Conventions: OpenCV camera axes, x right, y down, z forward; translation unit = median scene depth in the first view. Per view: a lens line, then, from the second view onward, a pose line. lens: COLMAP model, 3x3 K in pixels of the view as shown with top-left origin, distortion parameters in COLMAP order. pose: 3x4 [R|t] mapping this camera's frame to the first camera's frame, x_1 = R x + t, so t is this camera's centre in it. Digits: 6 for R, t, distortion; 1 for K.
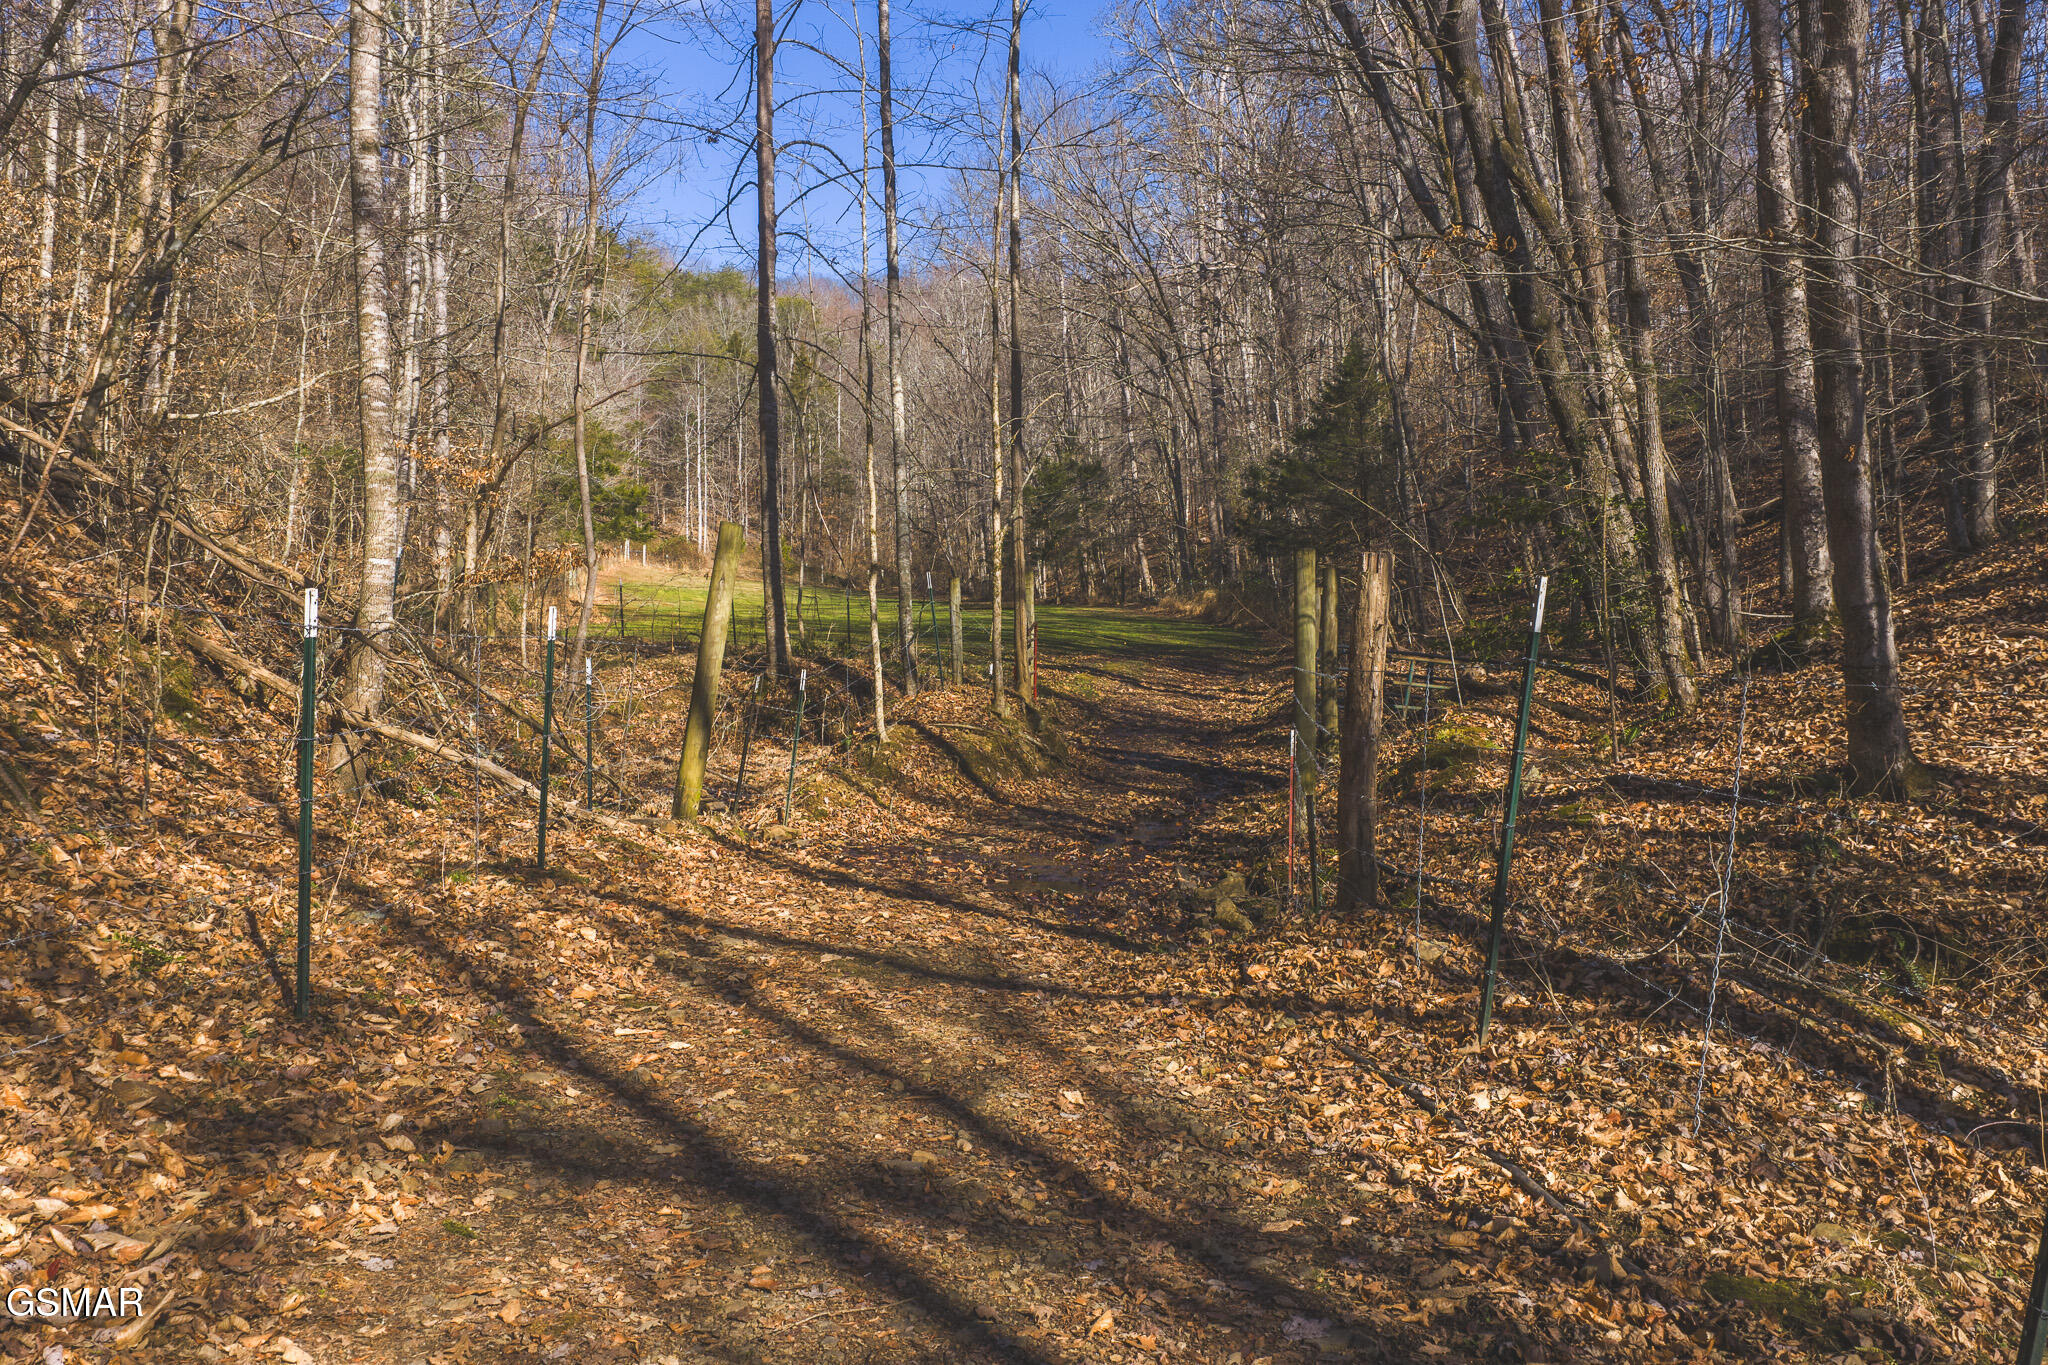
lens RADIAL K [[1703.4, 0, 1024.0], [0, 1703.4, 682.5], [0, 0, 1]] dist [0.047849, -0.082845]
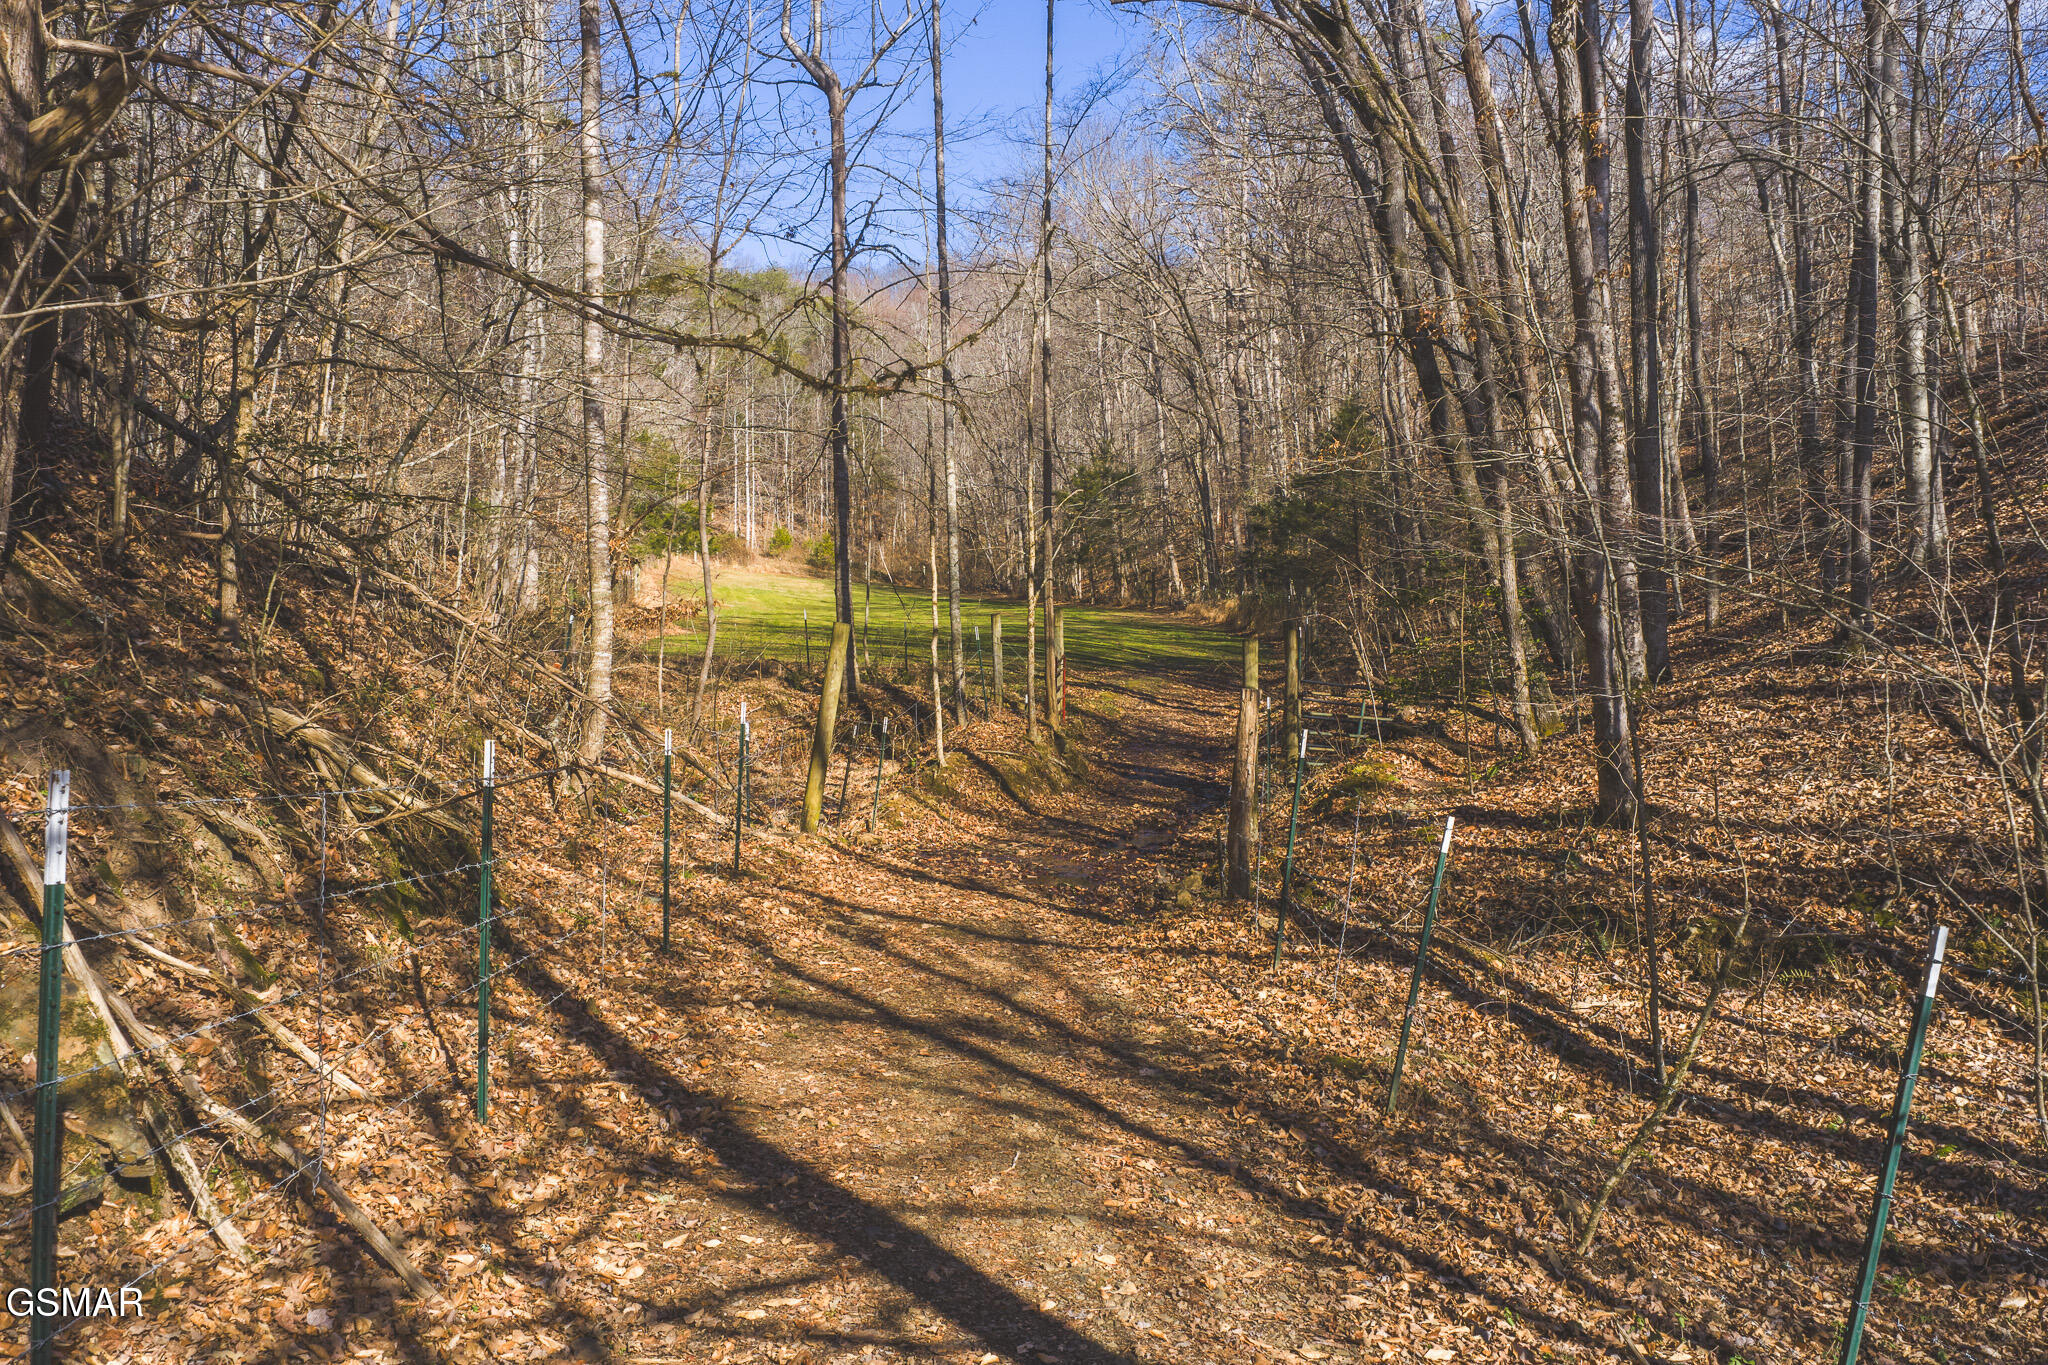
lens RADIAL K [[1703.4, 0, 1024.0], [0, 1703.4, 682.5], [0, 0, 1]] dist [0.047849, -0.082845]
pose [[0.999746, 0.002984, -0.022338, 0.012818], [-0.002790, 0.999958, 0.008731, -0.063500], [0.022363, -0.008667, 0.999712, -0.458221]]
